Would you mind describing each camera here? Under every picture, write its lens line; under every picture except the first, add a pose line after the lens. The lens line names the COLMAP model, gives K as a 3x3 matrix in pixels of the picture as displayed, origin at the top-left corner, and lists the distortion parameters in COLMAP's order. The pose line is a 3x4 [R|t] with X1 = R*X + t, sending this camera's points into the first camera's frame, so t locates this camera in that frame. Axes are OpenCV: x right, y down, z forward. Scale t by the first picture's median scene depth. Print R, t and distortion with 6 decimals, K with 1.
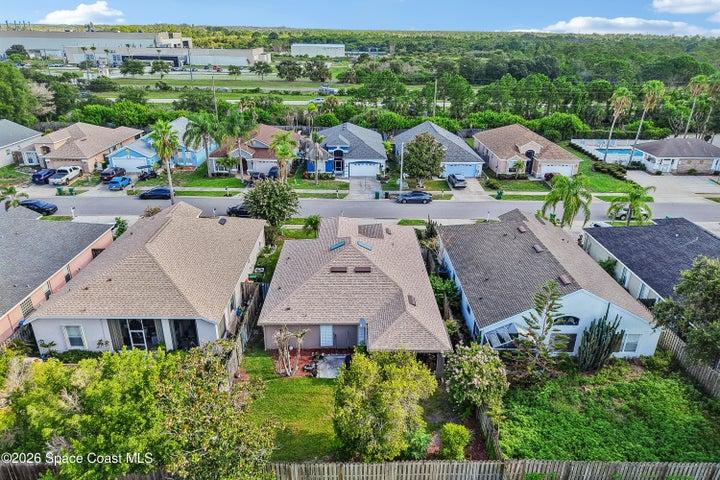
lens RADIAL K [[483.5, 0, 363.5], [0, 483.5, 237.5], [0, 0, 1]] dist [0.033432, -0.028591]
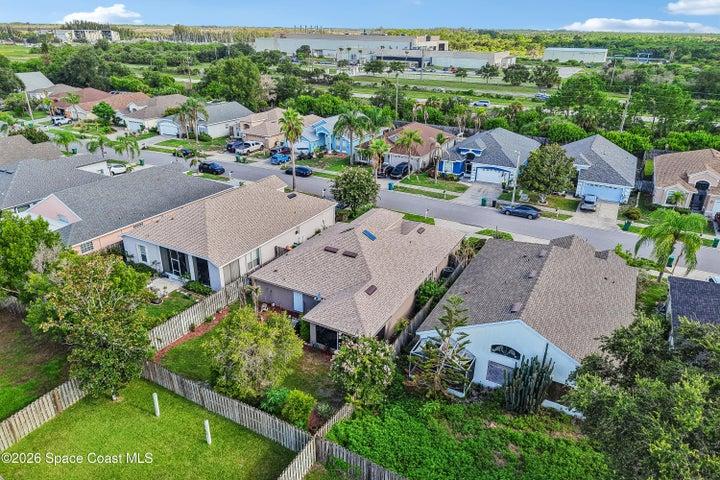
lens RADIAL K [[483.5, 0, 362.6], [0, 483.5, 244.5], [0, 0, 1]] dist [0.033432, -0.028591]
pose [[0.869176, 0.200625, -0.451976, 0.253818], [-0.197947, 0.978736, 0.053782, -0.008588], [0.453155, 0.042721, 0.890407, 0.029192]]
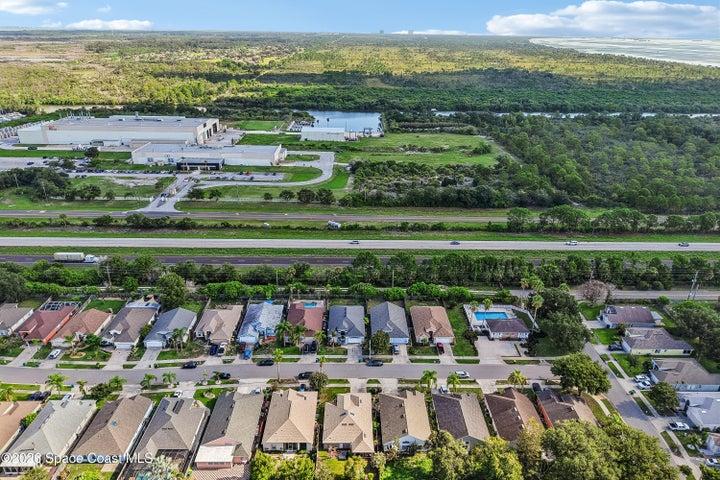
lens RADIAL K [[483.5, 0, 363.8], [0, 483.5, 240.2], [0, 0, 1]] dist [0.033432, -0.028591]
pose [[0.999997, -0.000704, 0.002255, 0.040187], [0.000689, 0.999980, 0.006306, -0.635699], [-0.002260, -0.006304, 0.999978, -1.230286]]
